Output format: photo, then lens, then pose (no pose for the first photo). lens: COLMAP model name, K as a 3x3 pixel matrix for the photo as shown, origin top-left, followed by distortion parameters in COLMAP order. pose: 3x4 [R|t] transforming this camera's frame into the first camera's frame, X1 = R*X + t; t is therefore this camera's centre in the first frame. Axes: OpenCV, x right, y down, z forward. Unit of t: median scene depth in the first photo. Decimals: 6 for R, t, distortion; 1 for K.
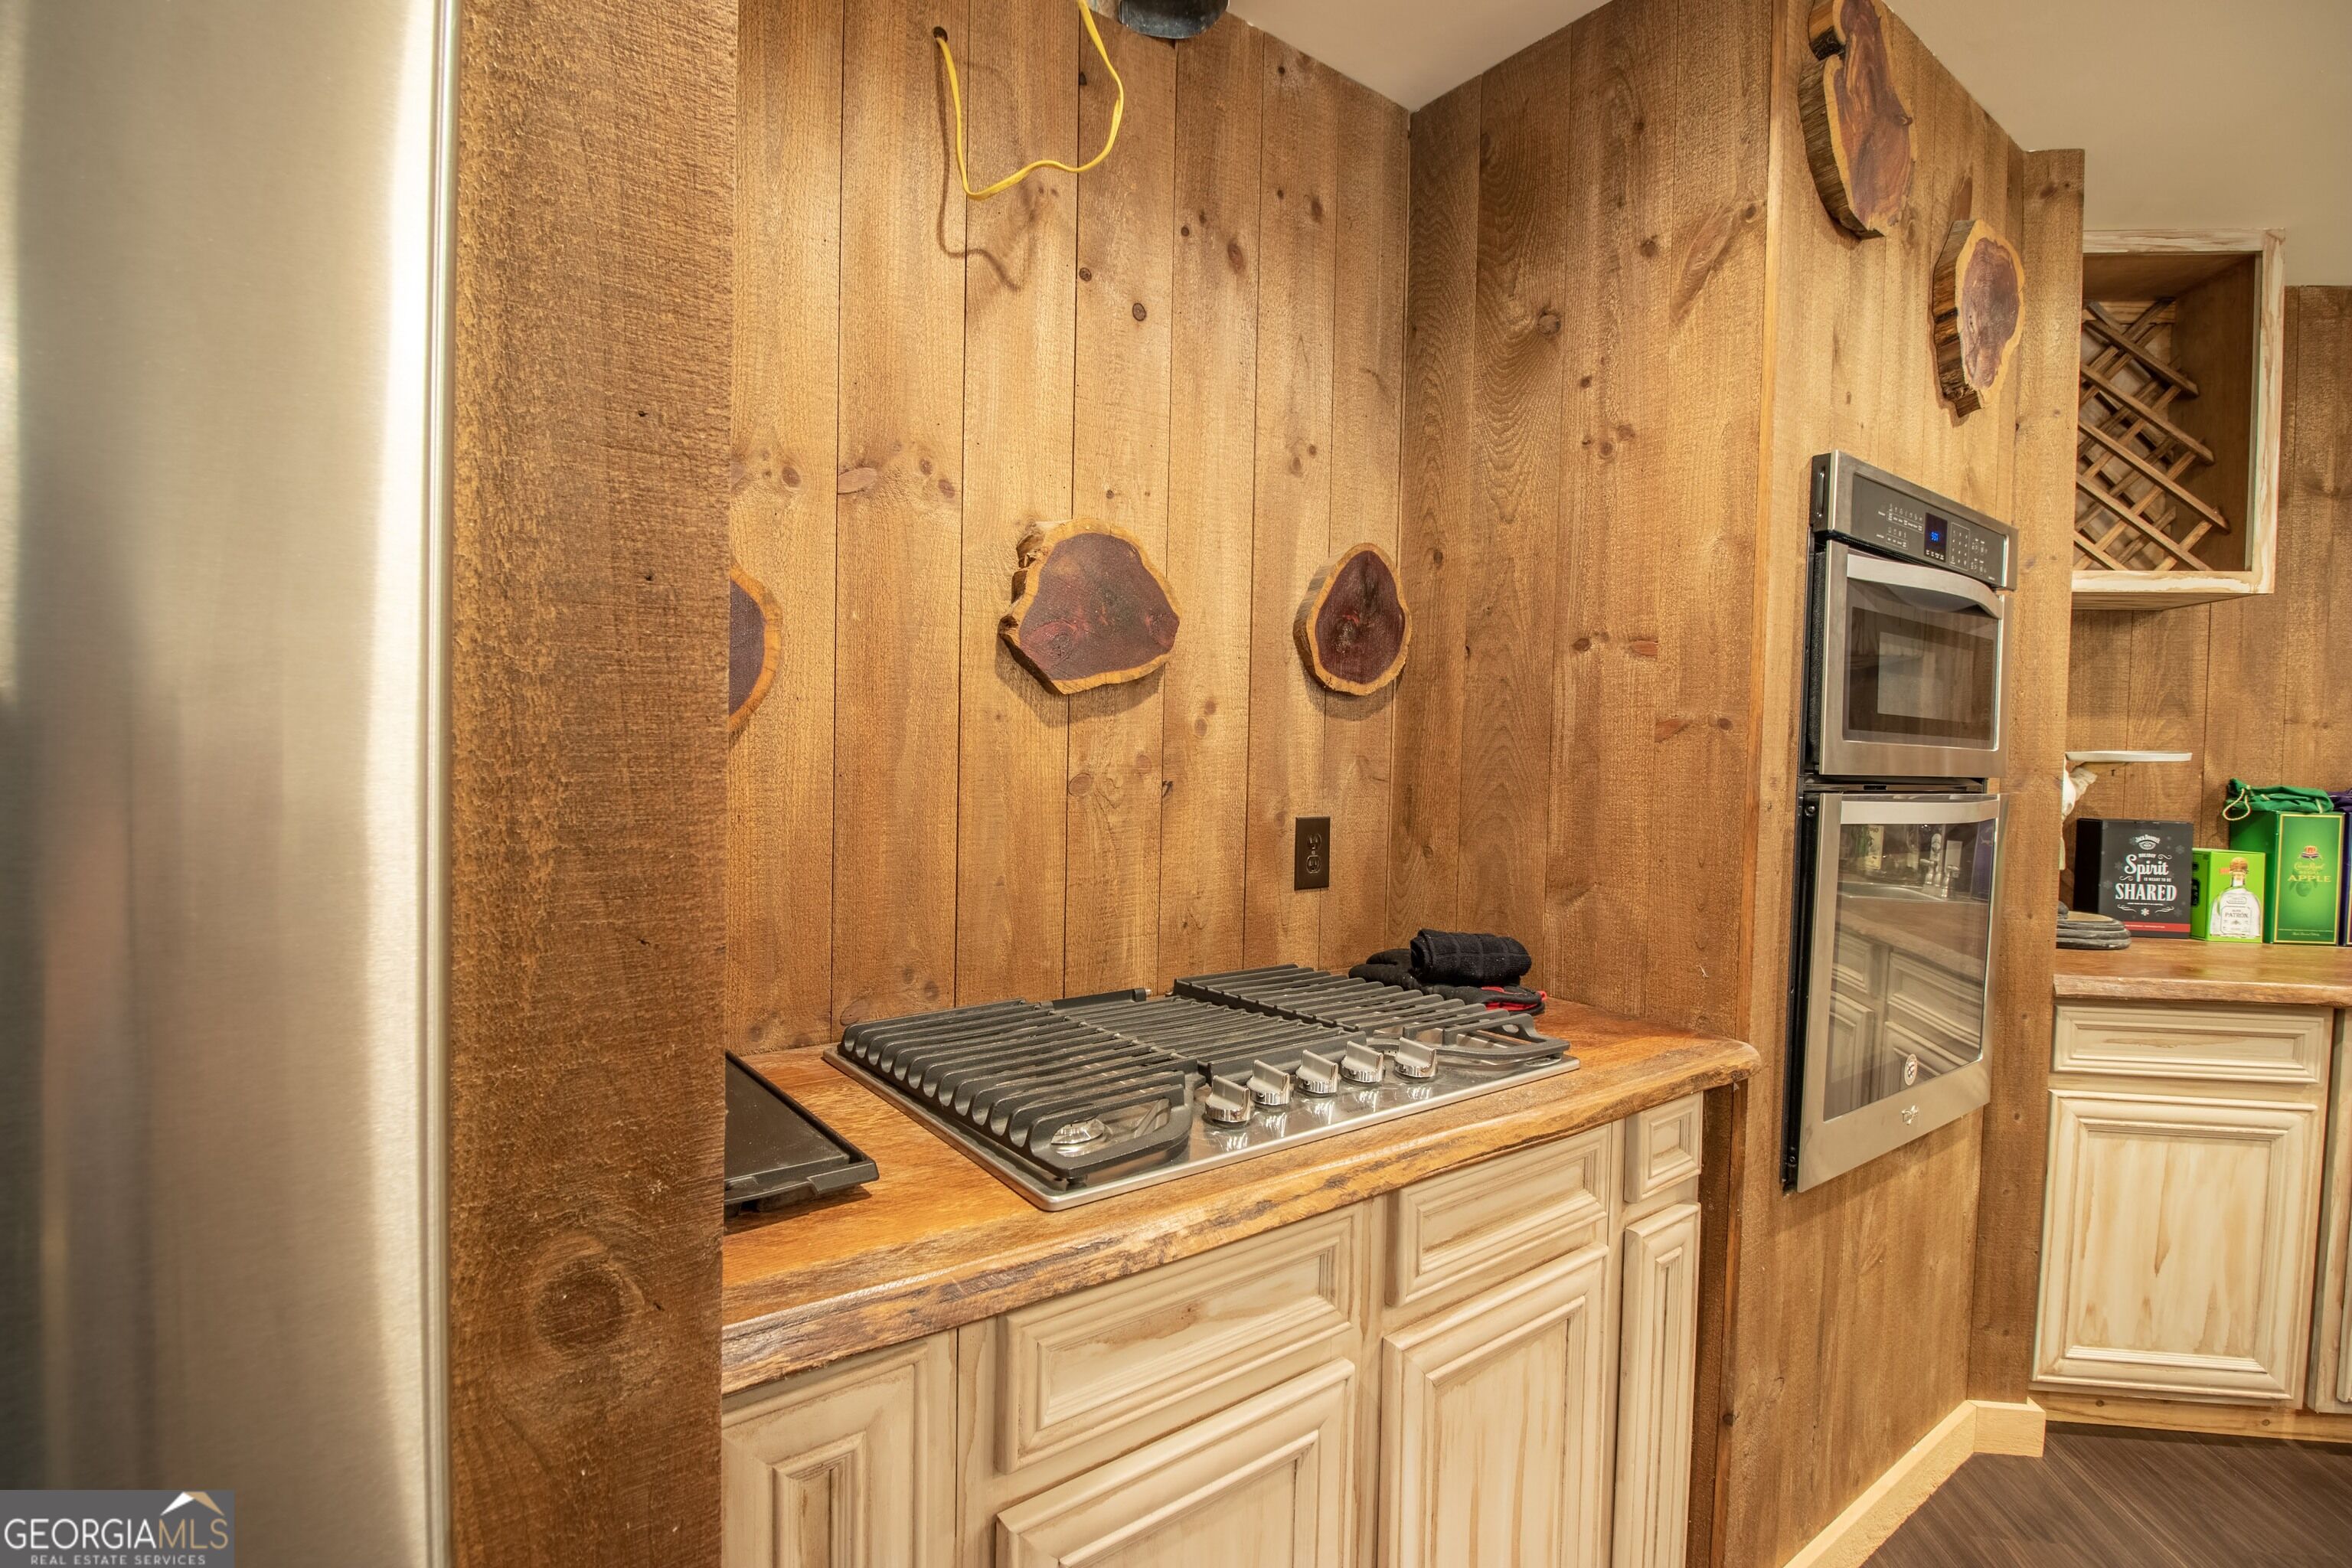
lens RADIAL K [[1101.0, 0, 1161.1], [0, 1101.0, 779.7], [0, 0, 1]] dist [-0.000558, -0.013067]
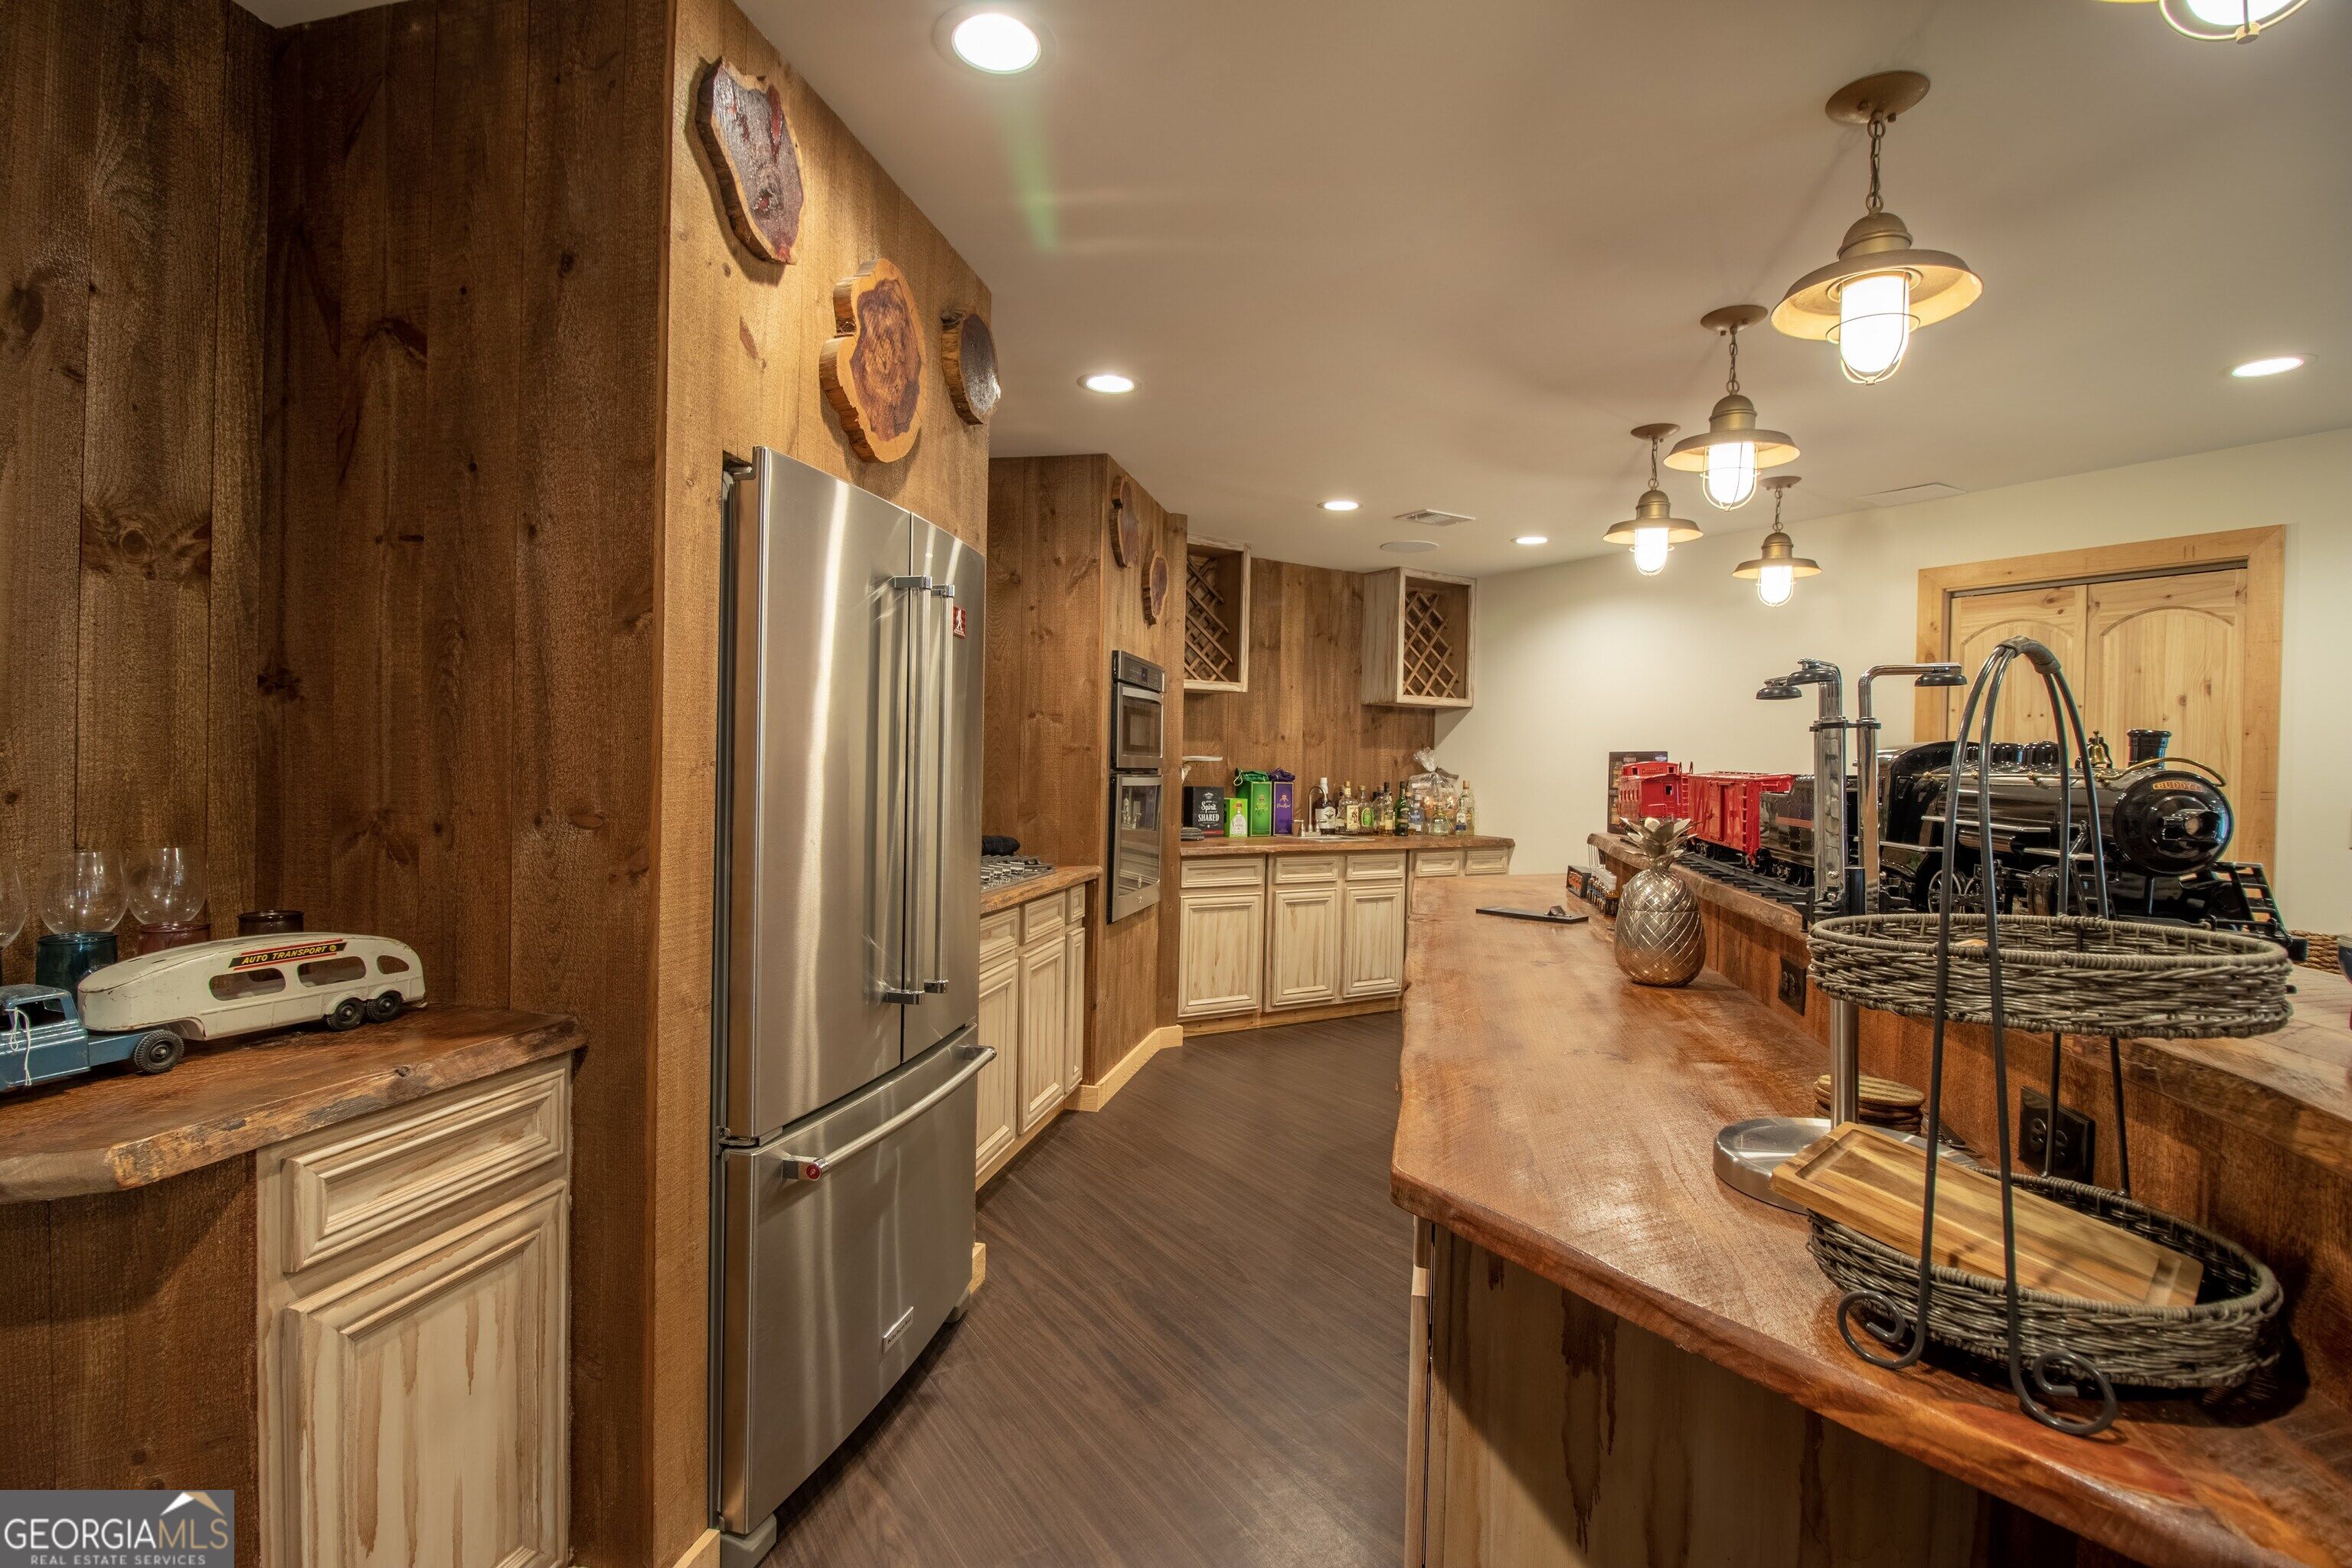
lens RADIAL K [[1101.0, 0, 1161.1], [0, 1101.0, 779.7], [0, 0, 1]] dist [-0.000558, -0.013067]
pose [[0.771303, -0.017045, 0.636240, -0.833859], [0.015949, 0.999845, 0.007451, 0.005608], [-0.636268, 0.004400, 0.771455, -0.932425]]
